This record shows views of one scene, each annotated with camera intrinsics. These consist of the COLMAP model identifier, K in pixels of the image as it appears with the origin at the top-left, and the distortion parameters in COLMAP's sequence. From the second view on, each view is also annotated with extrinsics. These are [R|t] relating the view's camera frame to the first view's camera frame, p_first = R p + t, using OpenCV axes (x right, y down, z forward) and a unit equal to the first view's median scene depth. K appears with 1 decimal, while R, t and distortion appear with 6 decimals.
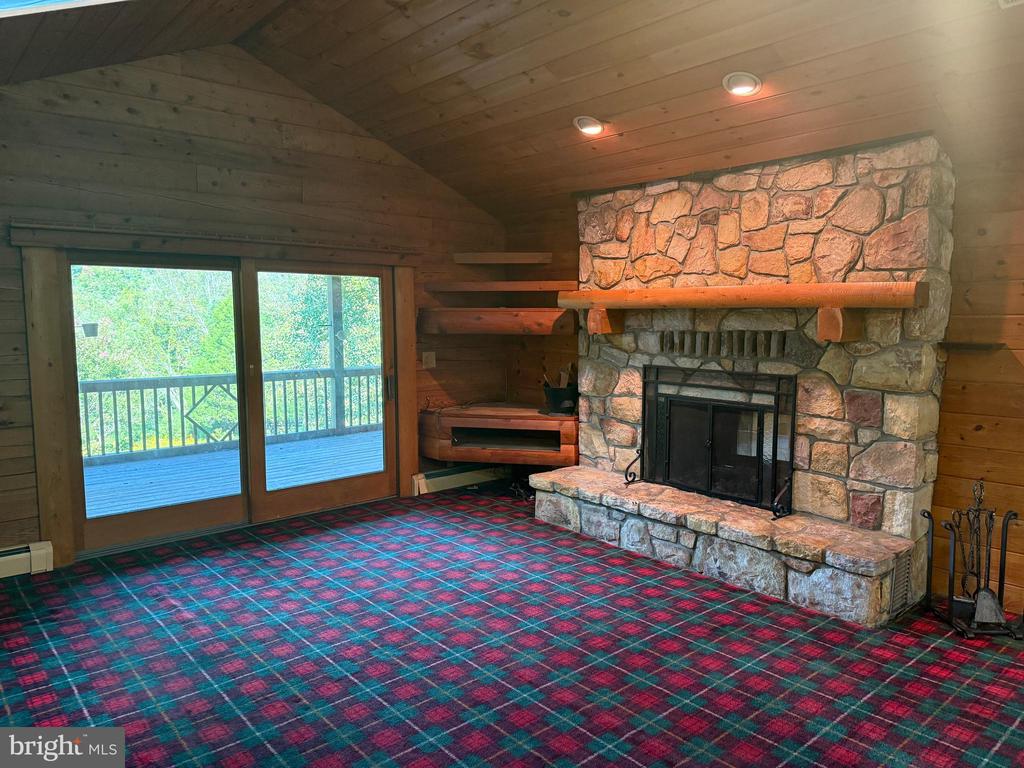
lens RADIAL K [[711.5, 0, 503.5], [0, 711.5, 391.7], [0, 0, 1]] dist [0.056047, -0.060290]
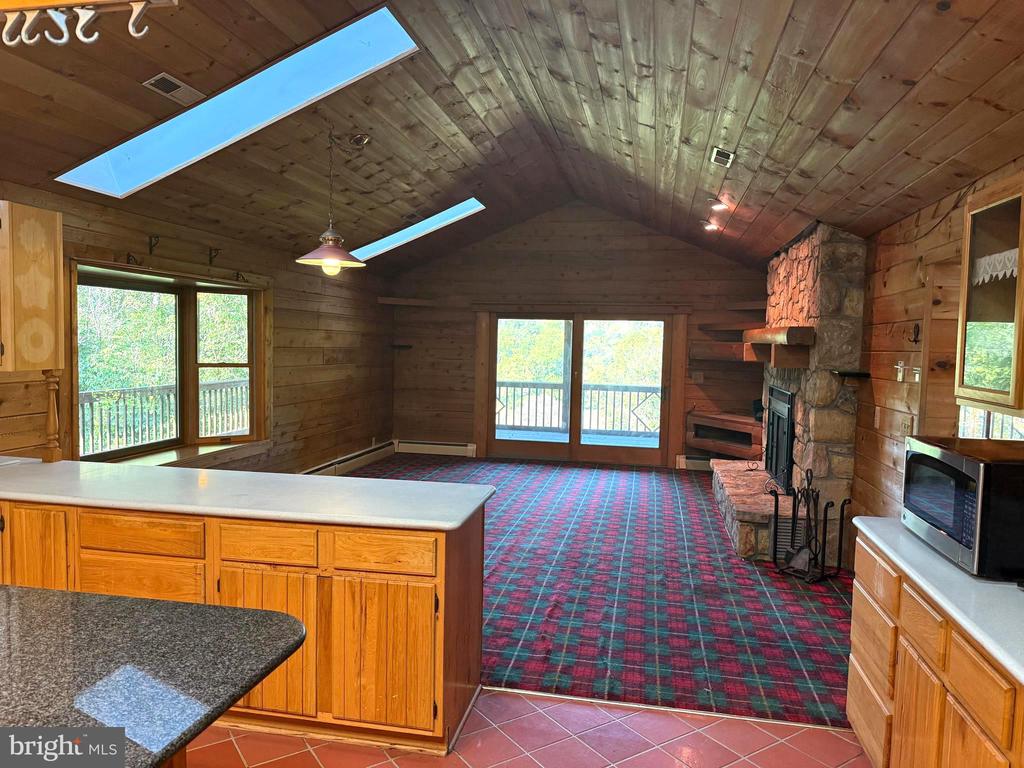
lens RADIAL K [[711.5, 0, 497.7], [0, 711.5, 382.8], [0, 0, 1]] dist [0.056047, -0.060290]
pose [[0.596386, 0.058305, -0.800577, 0.993705], [-0.110629, 0.993811, -0.010035, 0.030900], [0.795038, 0.094552, 0.599145, -0.229278]]
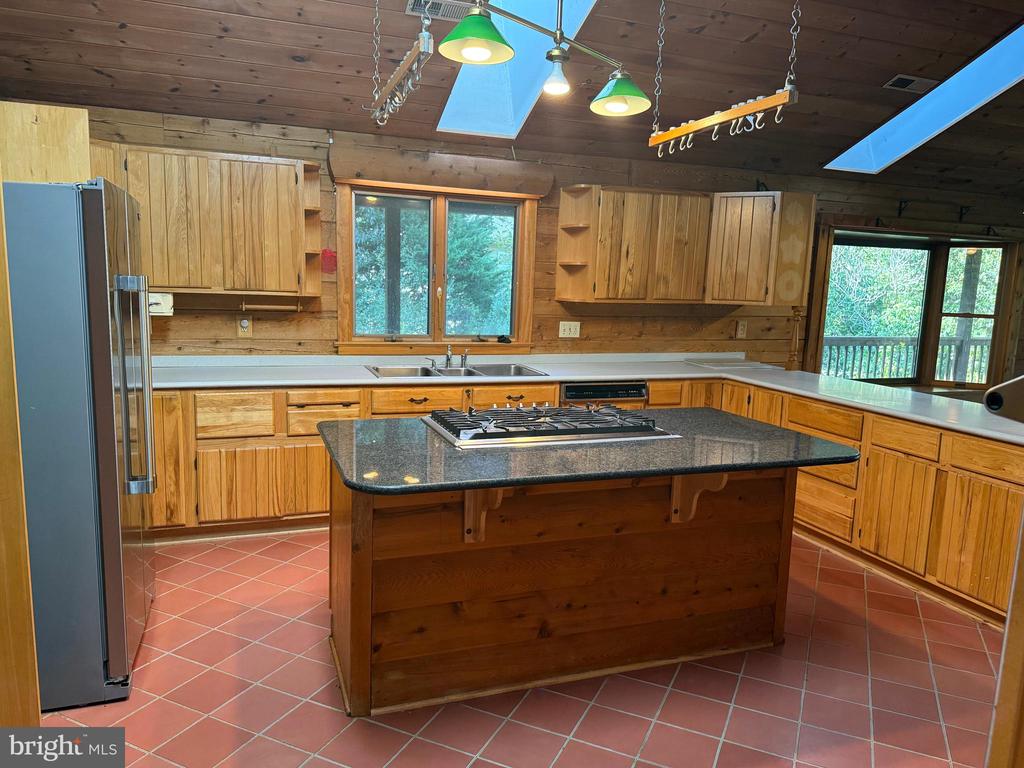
lens RADIAL K [[711.5, 0, 511.7], [0, 711.5, 389.2], [0, 0, 1]] dist [0.056047, -0.060290]
pose [[-0.371195, 0.127779, -0.919721, 1.277439], [-0.141144, 0.971213, 0.191897, 0.035929], [0.917765, 0.201044, -0.342475, -0.151448]]
